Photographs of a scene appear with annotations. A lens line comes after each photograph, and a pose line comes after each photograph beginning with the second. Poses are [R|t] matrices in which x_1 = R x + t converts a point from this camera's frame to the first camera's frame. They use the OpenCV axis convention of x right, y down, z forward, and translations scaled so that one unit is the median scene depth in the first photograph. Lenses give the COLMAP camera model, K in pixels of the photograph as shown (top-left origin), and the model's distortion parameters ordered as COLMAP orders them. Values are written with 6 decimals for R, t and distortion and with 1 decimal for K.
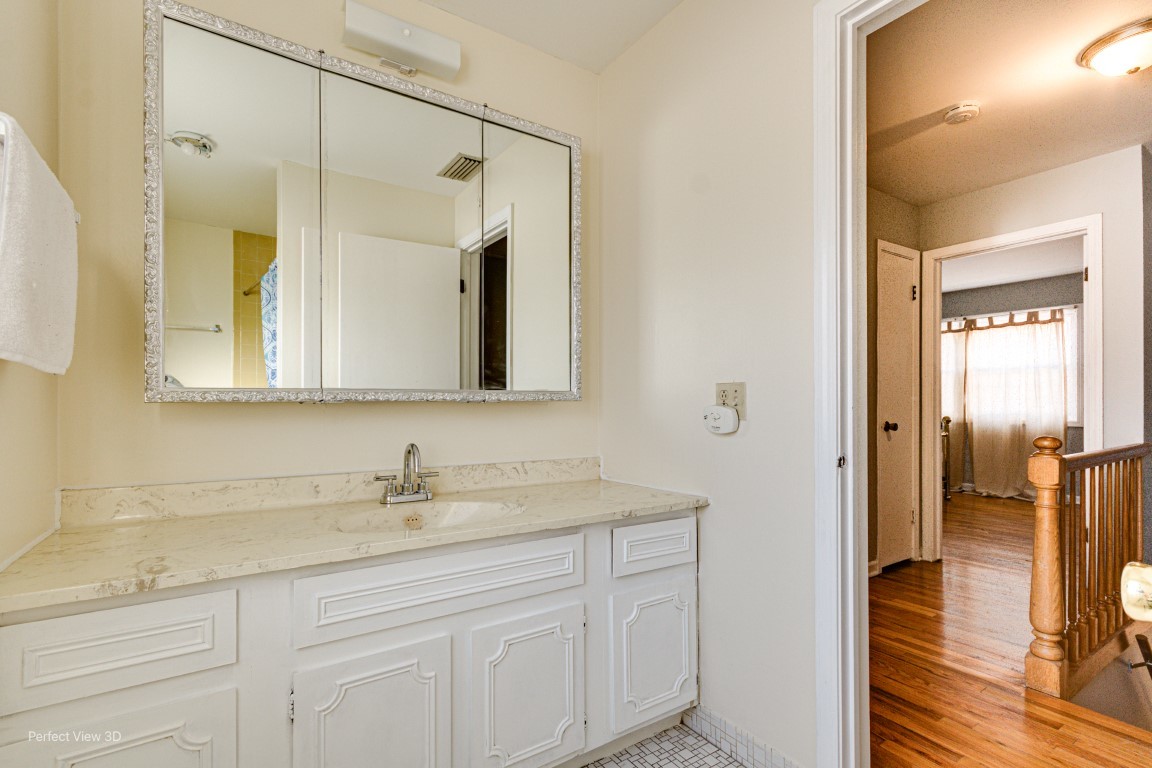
lens RADIAL K [[531.4, 0, 571.4], [0, 531.4, 393.7], [0, 0, 1]] dist [0.001856, 0.000607]
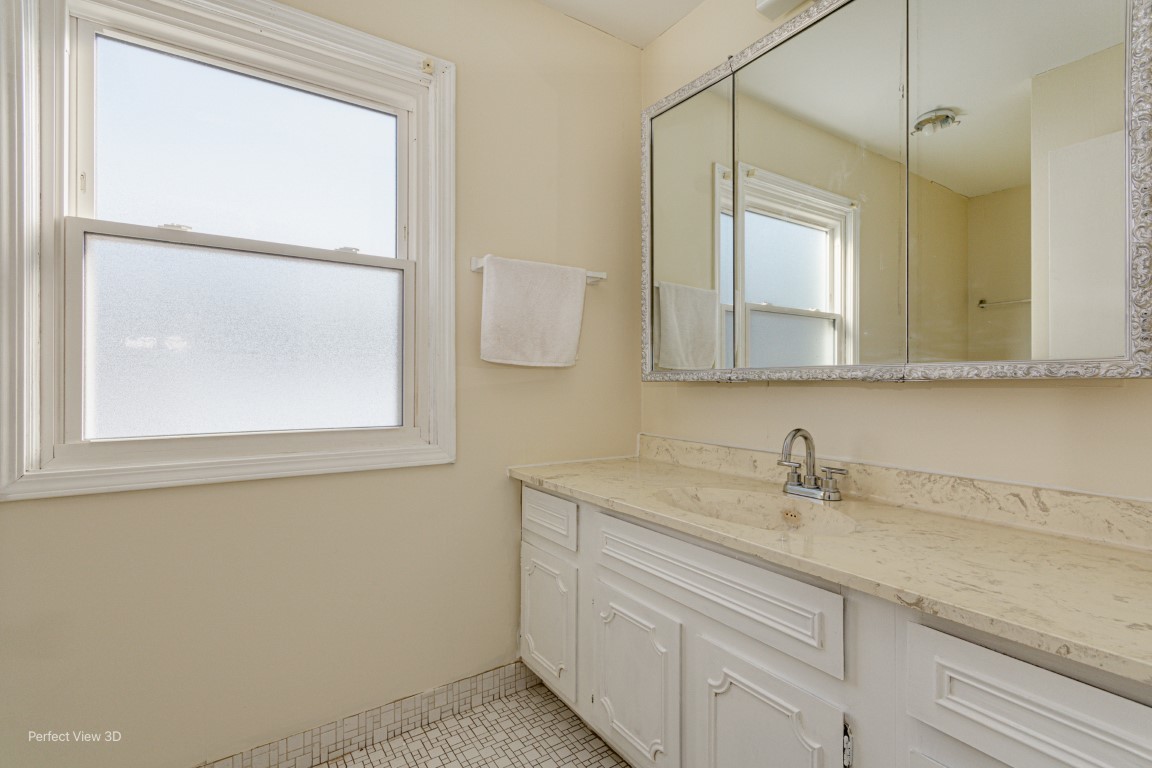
lens RADIAL K [[531.4, 0, 571.4], [0, 531.4, 393.7], [0, 0, 1]] dist [0.001856, 0.000607]
pose [[0.005199, 0.017778, -0.999828, 0.558801], [0.010839, 0.999782, 0.017834, 0.019228], [0.999928, -0.010930, 0.005005, 0.634443]]
